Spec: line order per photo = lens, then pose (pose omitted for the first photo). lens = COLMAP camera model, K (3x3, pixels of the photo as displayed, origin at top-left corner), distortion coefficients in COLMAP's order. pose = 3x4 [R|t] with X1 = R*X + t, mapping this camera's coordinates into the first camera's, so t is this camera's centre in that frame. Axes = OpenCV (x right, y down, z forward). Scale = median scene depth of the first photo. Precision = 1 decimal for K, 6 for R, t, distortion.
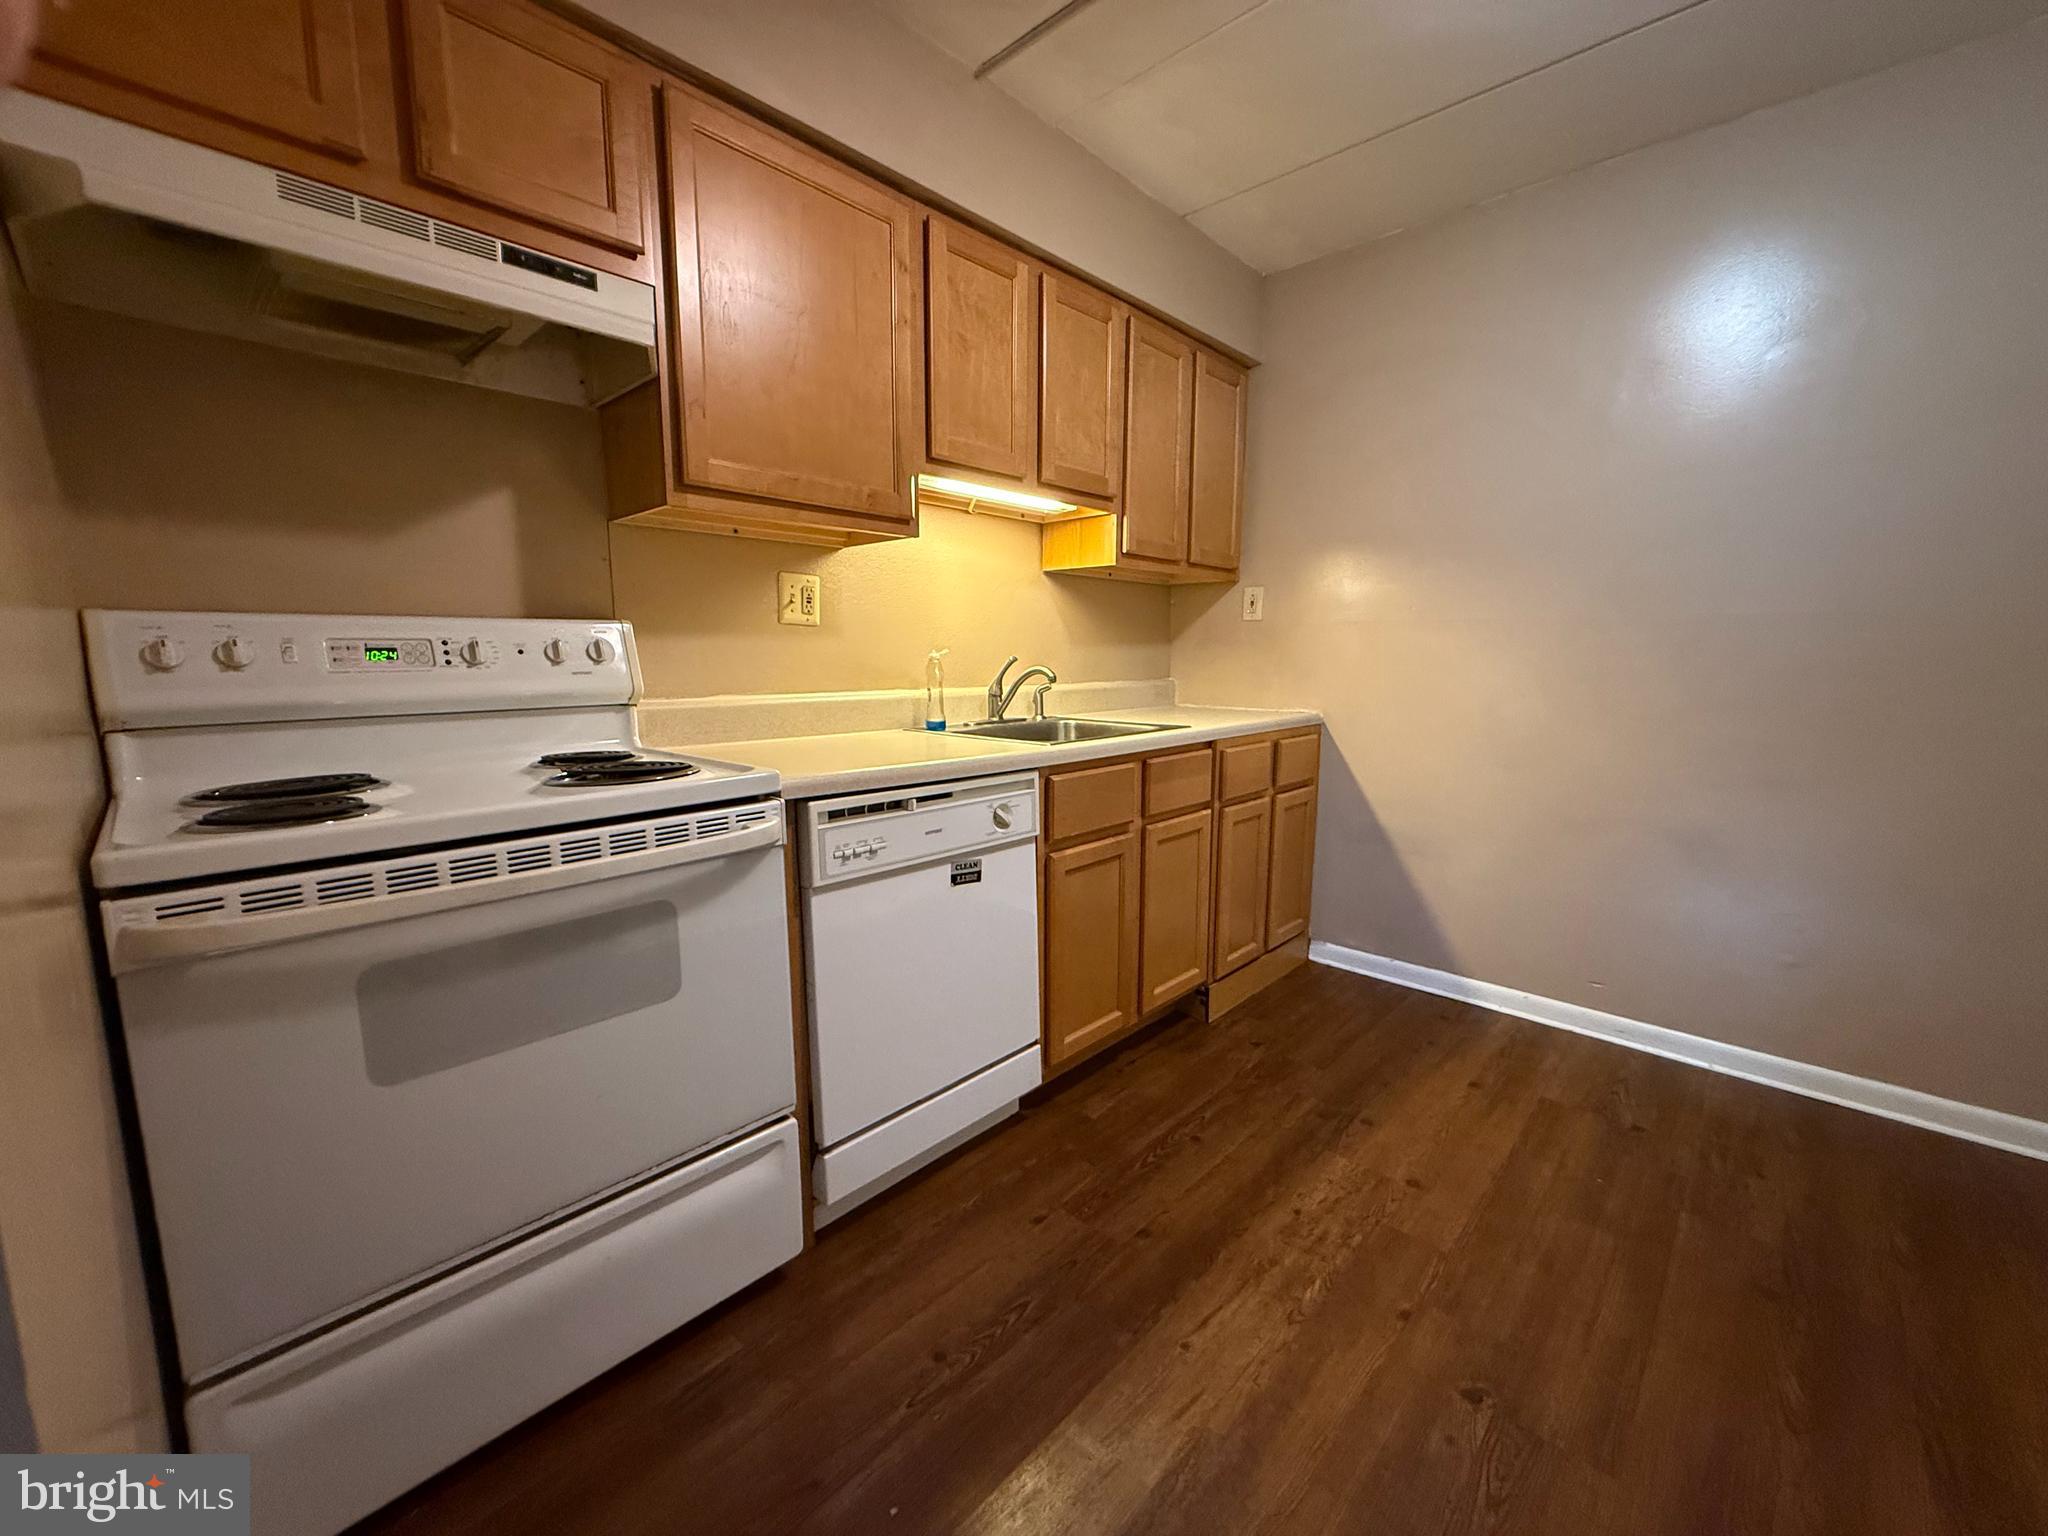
lens RADIAL K [[819.7, 0, 1017.1], [0, 819.7, 769.7], [0, 0, 1]] dist [0.001545, -0.000398]
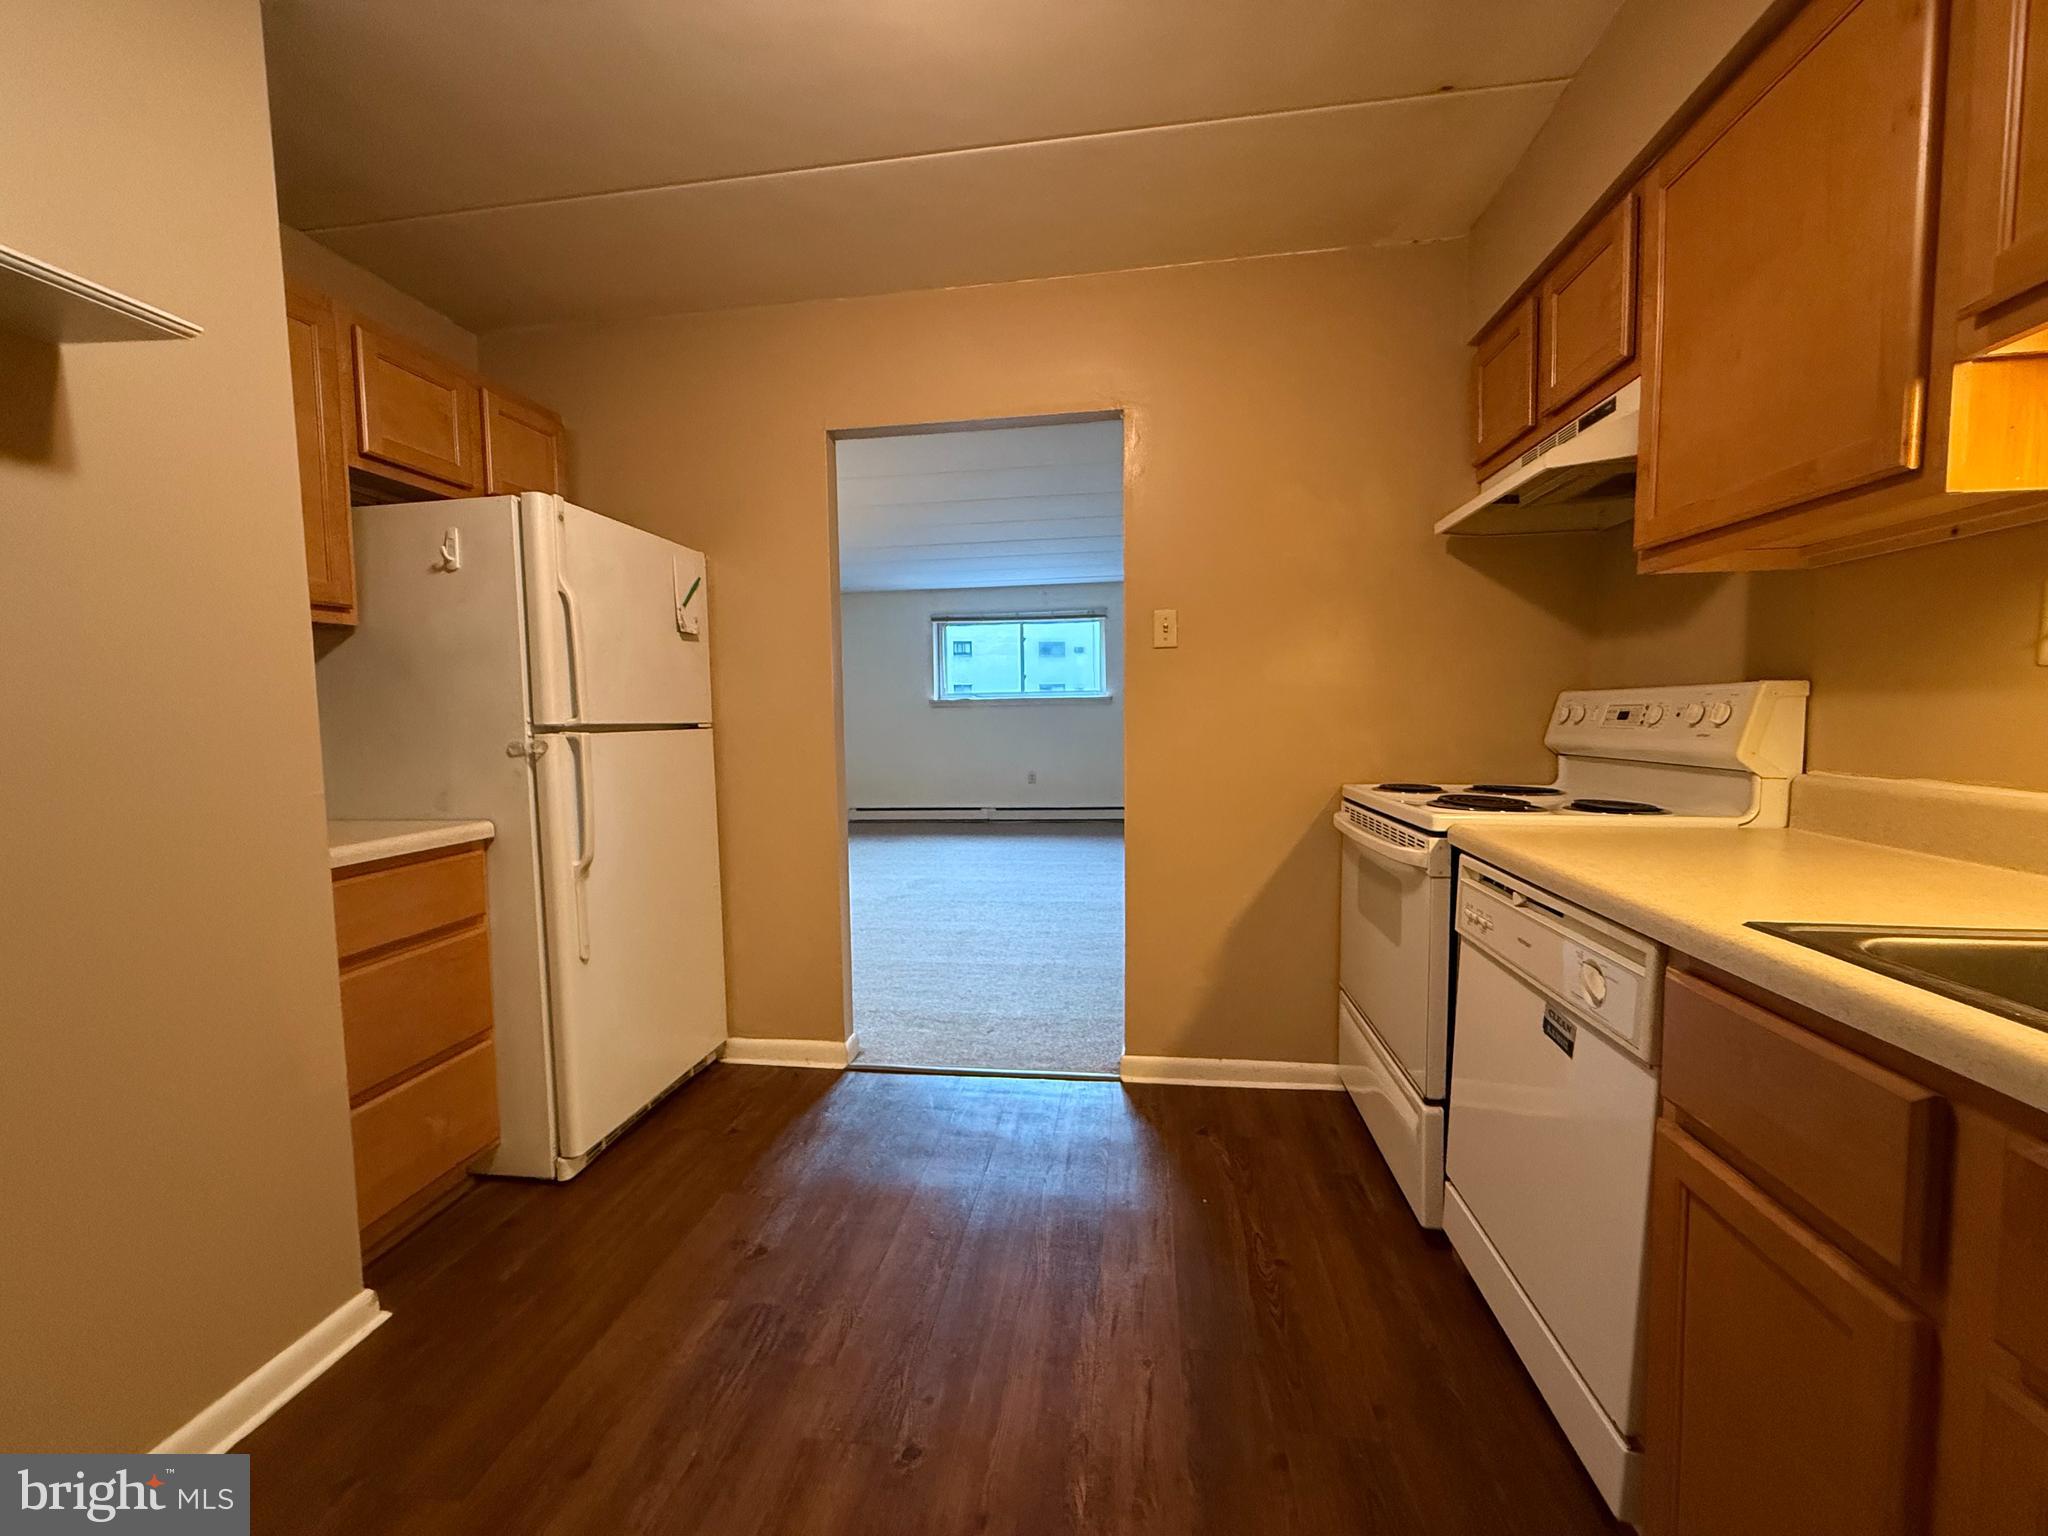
lens RADIAL K [[819.7, 0, 1025.5], [0, 819.7, 768.9], [0, 0, 1]] dist [0.001545, -0.000398]
pose [[-0.812447, 0.049968, -0.580889, 0.878418], [-0.070204, 0.980687, 0.182548, -0.237516], [0.578792, 0.189091, -0.793249, 1.536316]]
